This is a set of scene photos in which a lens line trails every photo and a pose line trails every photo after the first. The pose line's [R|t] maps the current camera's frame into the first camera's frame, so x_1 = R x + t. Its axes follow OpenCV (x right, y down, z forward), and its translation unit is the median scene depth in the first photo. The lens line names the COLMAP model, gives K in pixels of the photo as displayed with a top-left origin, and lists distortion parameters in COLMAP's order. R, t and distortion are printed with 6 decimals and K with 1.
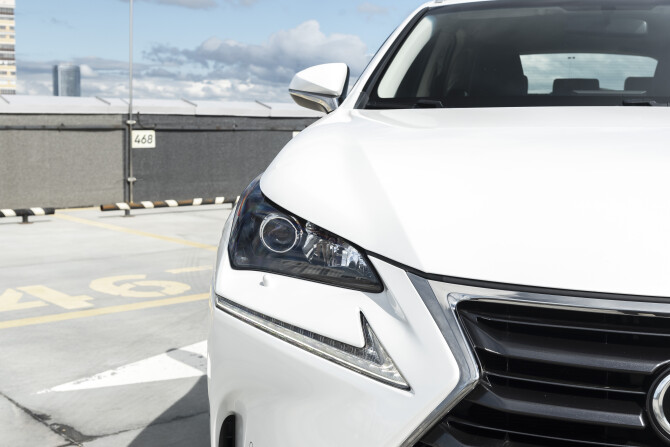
lens RADIAL K [[897.9, 0, 339.1], [0, 897.9, 222.0], [0, 0, 1]] dist [-0.000596, 0.000000]
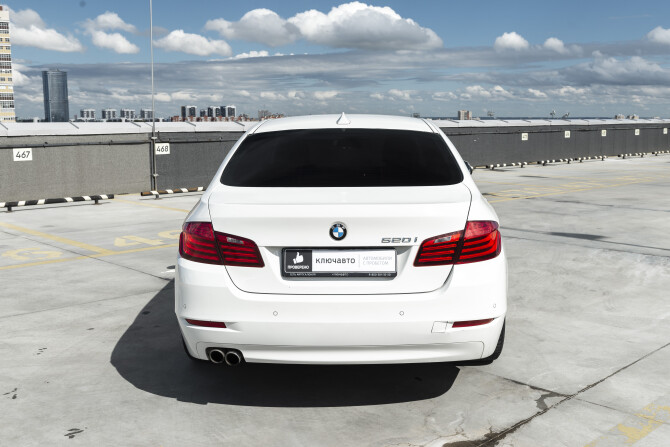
lens RADIAL K [[754.0, 0, 341.5], [0, 754.0, 249.9], [0, 0, 1]] dist [0.000307, 0.000000]
pose [[0.997881, -0.022803, 0.060945, 0.006905], [0.018874, 0.997753, 0.064290, 0.003890], [-0.062274, -0.063003, 0.996069, -0.353038]]
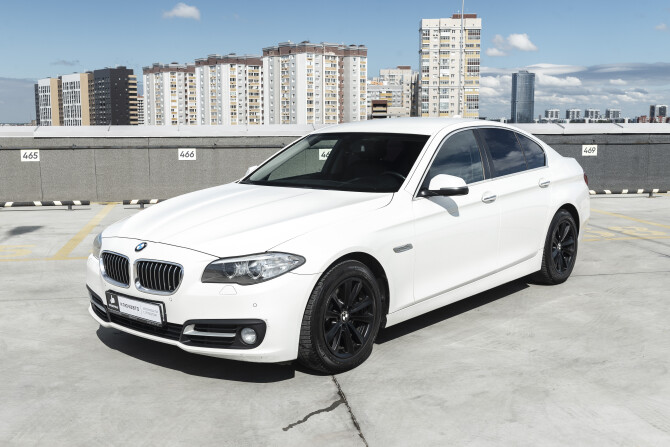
lens RADIAL K [[754.0, 0, 326.4], [0, 754.0, 229.8], [0, 0, 1]] dist [0.000307, 0.000000]
pose [[0.855087, 0.064530, -0.514454, 0.274135], [-0.046914, 0.997784, 0.047178, -0.009113], [0.516358, -0.016206, 0.856219, -0.235112]]
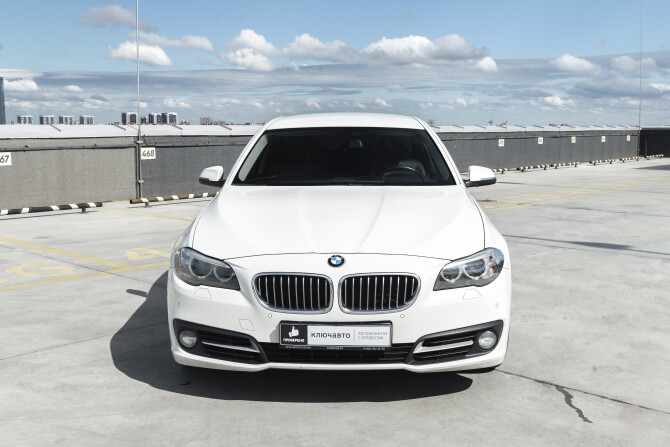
lens RADIAL K [[754.0, 0, 335.9], [0, 754.0, 224.8], [0, 0, 1]] dist [0.000307, 0.000000]
pose [[0.991154, -0.024688, 0.130401, -0.087422], [0.021768, 0.999481, 0.023766, 0.000582], [-0.130920, -0.020717, 0.991176, -0.272668]]
